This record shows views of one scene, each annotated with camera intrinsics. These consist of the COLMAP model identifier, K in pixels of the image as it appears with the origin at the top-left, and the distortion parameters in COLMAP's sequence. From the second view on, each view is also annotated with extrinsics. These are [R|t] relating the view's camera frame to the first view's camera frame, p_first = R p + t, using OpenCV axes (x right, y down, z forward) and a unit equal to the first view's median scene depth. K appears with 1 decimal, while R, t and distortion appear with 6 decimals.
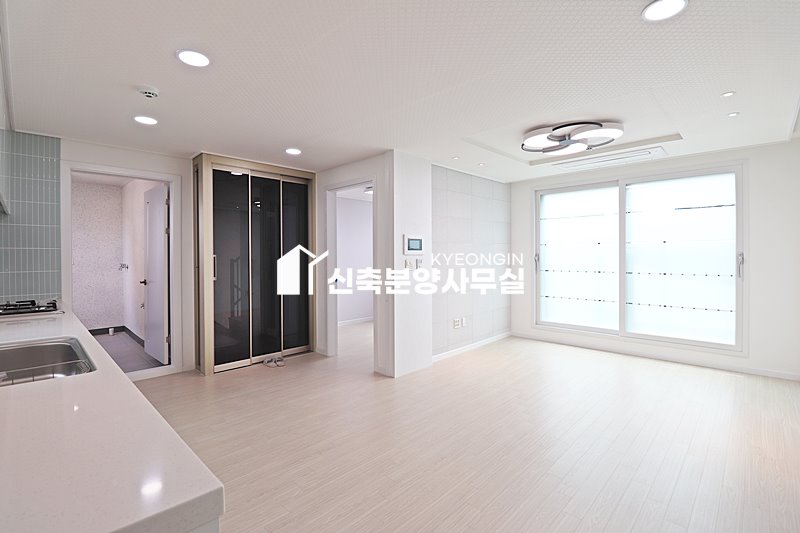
lens RADIAL K [[371.1, 0, 398.6], [0, 371.1, 259.8], [0, 0, 1]] dist [-0.015325, -0.000093]
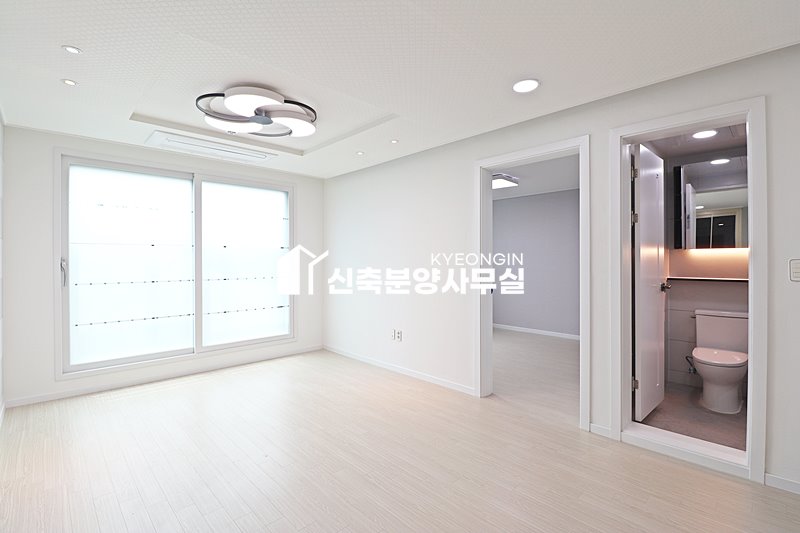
lens RADIAL K [[371.1, 0, 399.6], [0, 371.1, 266.0], [0, 0, 1]] dist [-0.015325, -0.000093]
pose [[0.037396, -0.011878, 0.999230, -0.252570], [0.018220, 0.999771, 0.011203, -0.000638], [-0.999134, 0.017787, 0.037604, 0.491386]]
